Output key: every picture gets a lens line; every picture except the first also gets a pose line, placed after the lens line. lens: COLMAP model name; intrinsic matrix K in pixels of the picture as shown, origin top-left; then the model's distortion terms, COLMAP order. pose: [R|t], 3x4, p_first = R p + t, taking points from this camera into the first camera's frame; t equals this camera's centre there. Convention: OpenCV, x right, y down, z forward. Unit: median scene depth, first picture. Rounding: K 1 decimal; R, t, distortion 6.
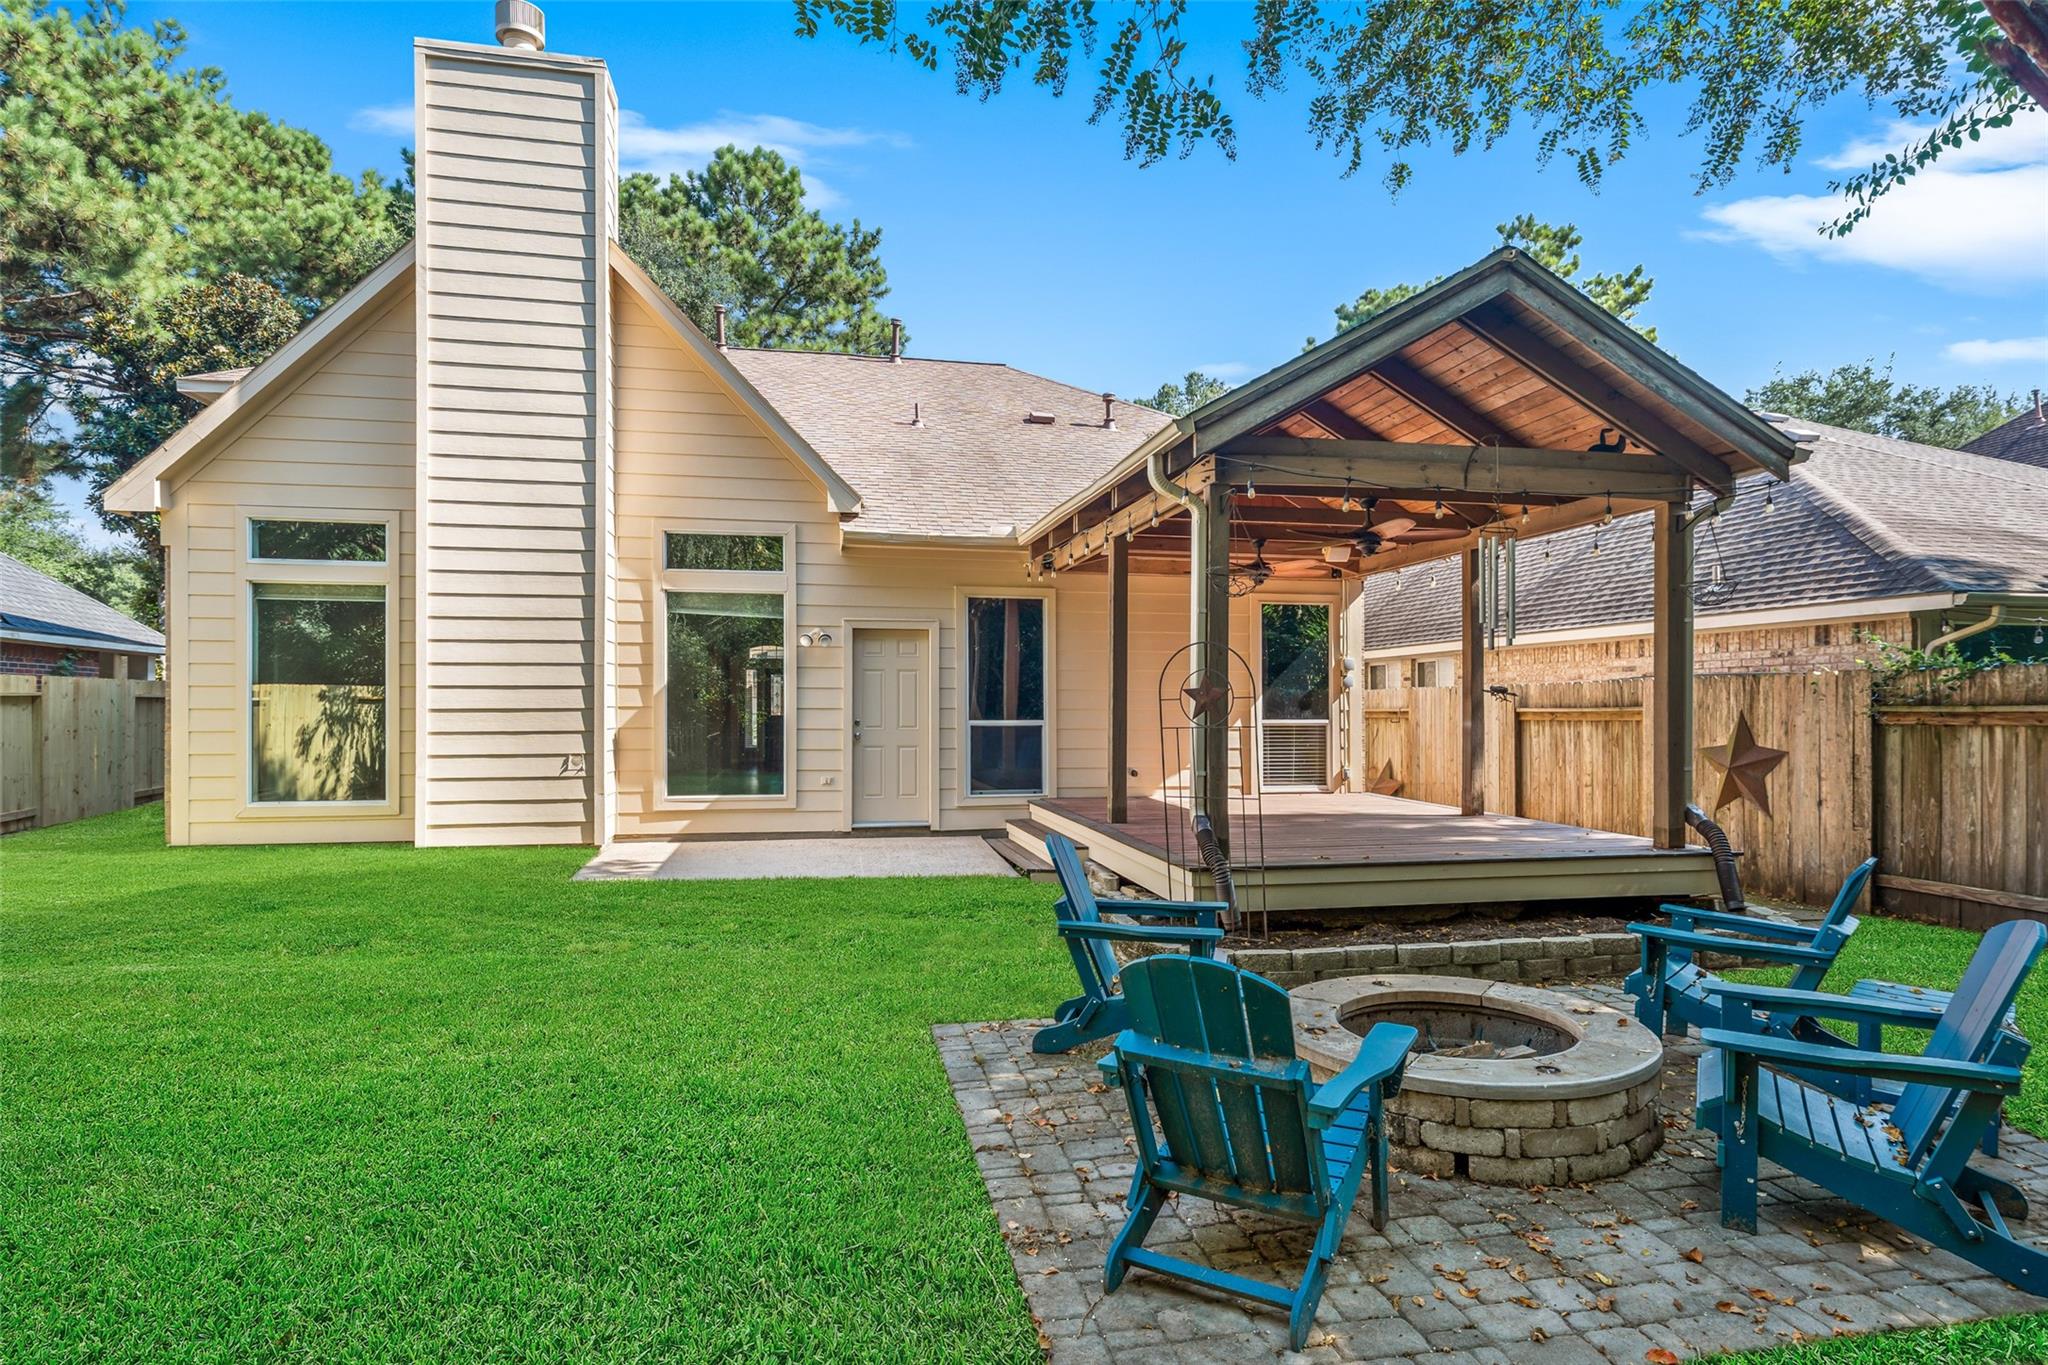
lens RADIAL K [[1119.4, 0, 1027.3], [0, 1119.4, 709.8], [0, 0, 1]] dist [0.002347, 0.000113]
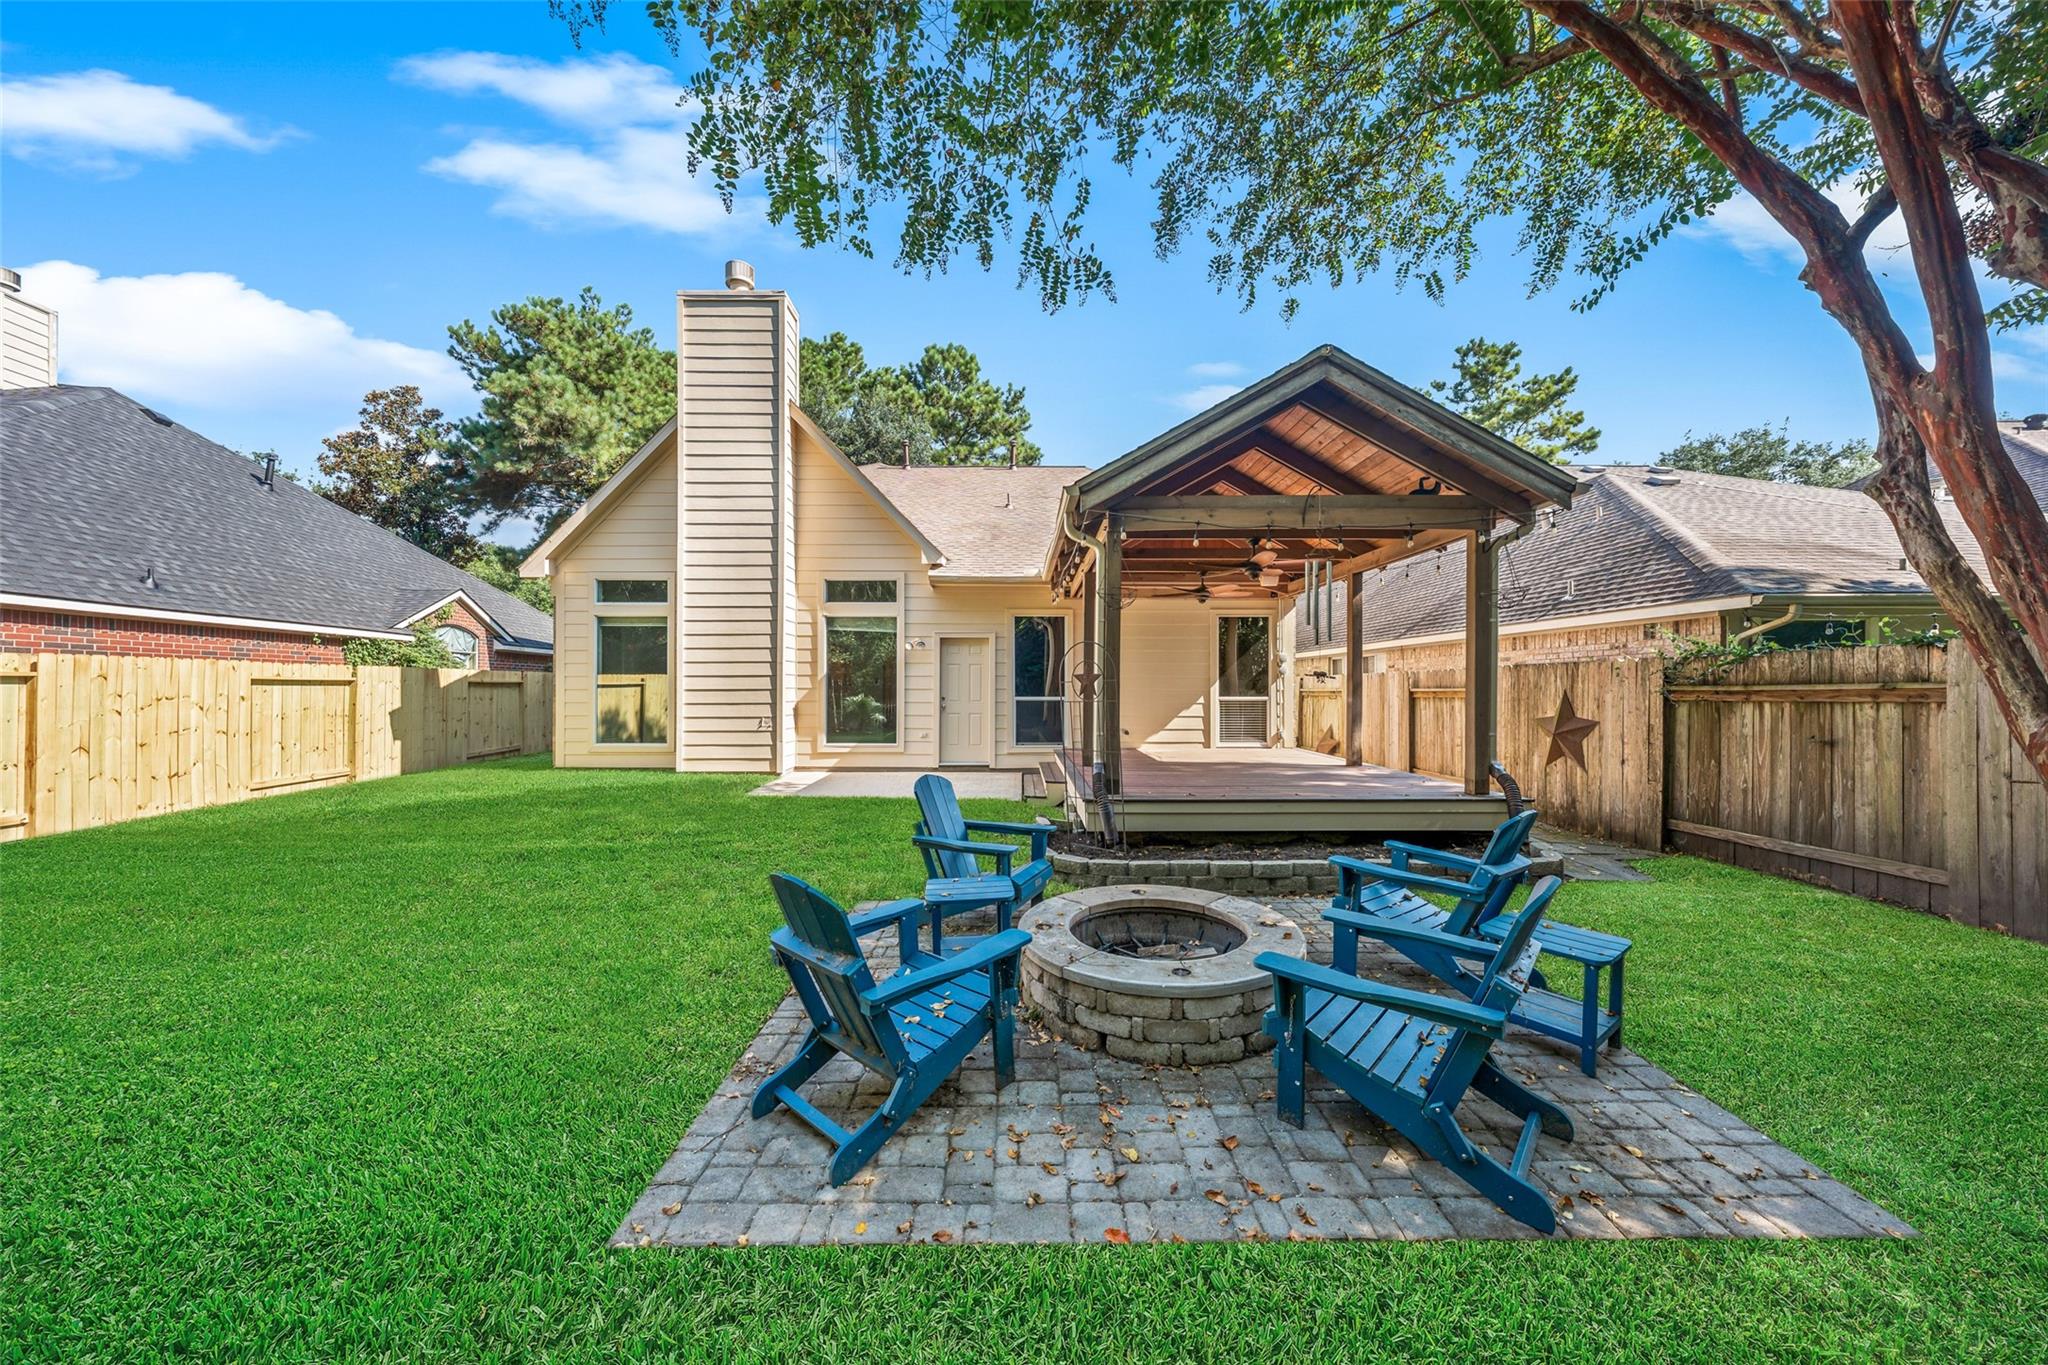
lens RADIAL K [[698.8, 0, 1031.1], [0, 698.8, 692.1], [0, 0, 1]] dist [-0.002326, -0.000163]
pose [[0.980292, -0.000103, -0.197554, 0.182499], [0.000420, 0.999999, 0.001566, 0.001797], [0.197554, -0.001618, 0.980291, 0.078372]]
